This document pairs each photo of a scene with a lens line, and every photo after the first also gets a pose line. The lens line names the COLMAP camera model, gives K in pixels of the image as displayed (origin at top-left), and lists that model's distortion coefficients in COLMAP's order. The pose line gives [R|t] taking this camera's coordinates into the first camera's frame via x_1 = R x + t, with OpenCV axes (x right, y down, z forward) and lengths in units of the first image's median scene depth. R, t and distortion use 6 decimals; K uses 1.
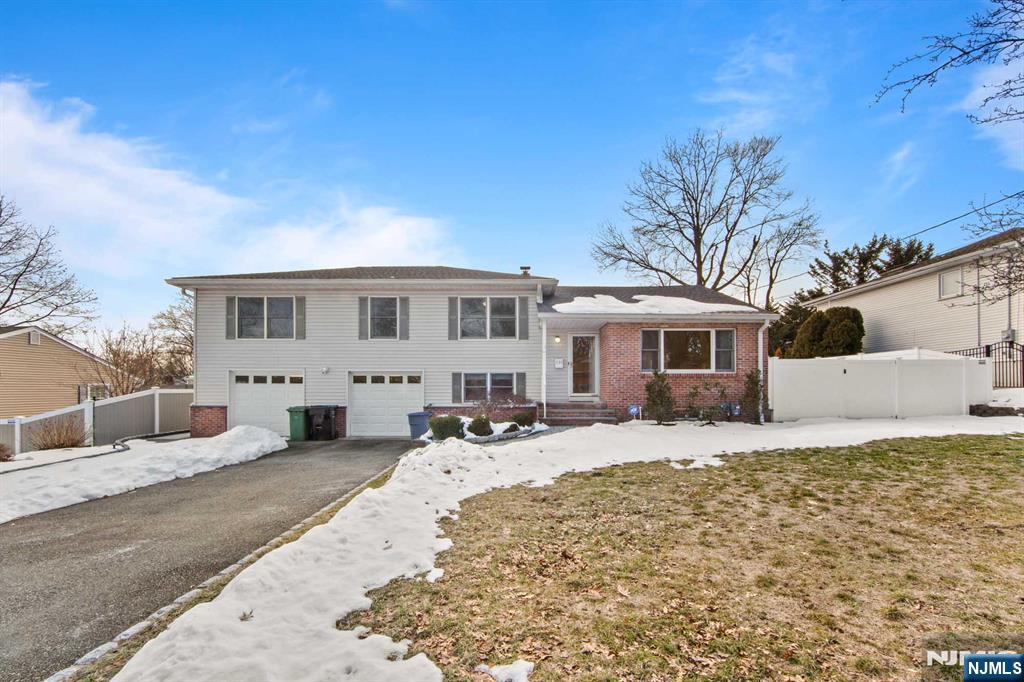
lens RADIAL K [[418.9, 0, 511.4], [0, 418.9, 375.3], [0, 0, 1]] dist [0.001251, 0.000082]
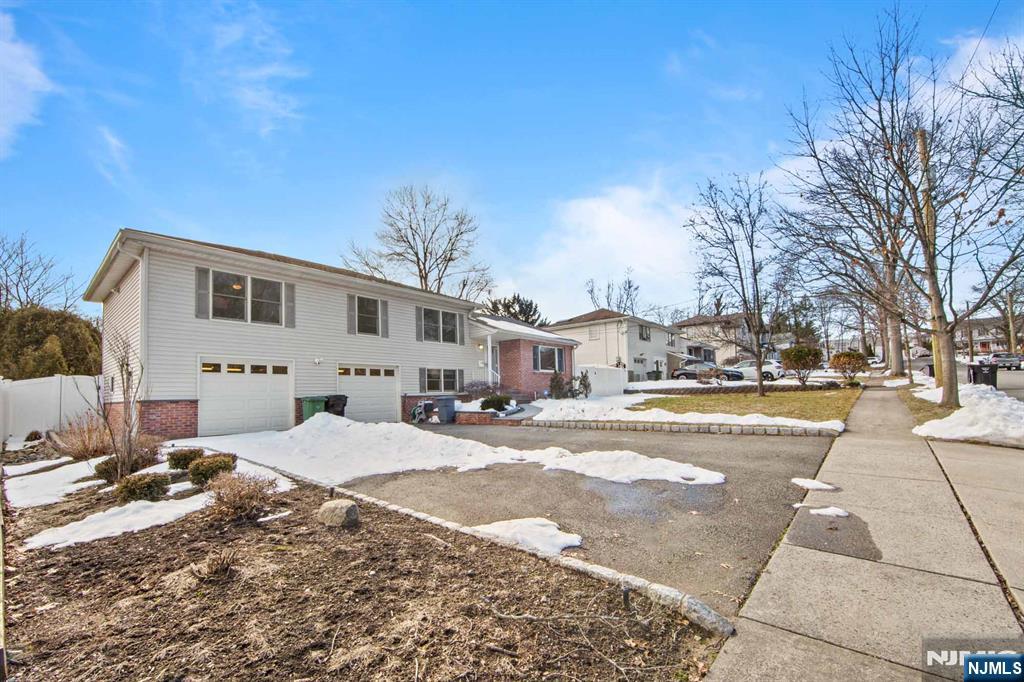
lens RADIAL K [[418.9, 0, 511.4], [0, 418.9, 375.3], [0, 0, 1]] dist [0.001251, 0.000082]
pose [[0.632604, 0.017335, 0.774281, -0.926495], [-0.035300, 0.999356, 0.006466, -0.001808], [-0.773670, -0.031422, 0.632809, -0.002846]]
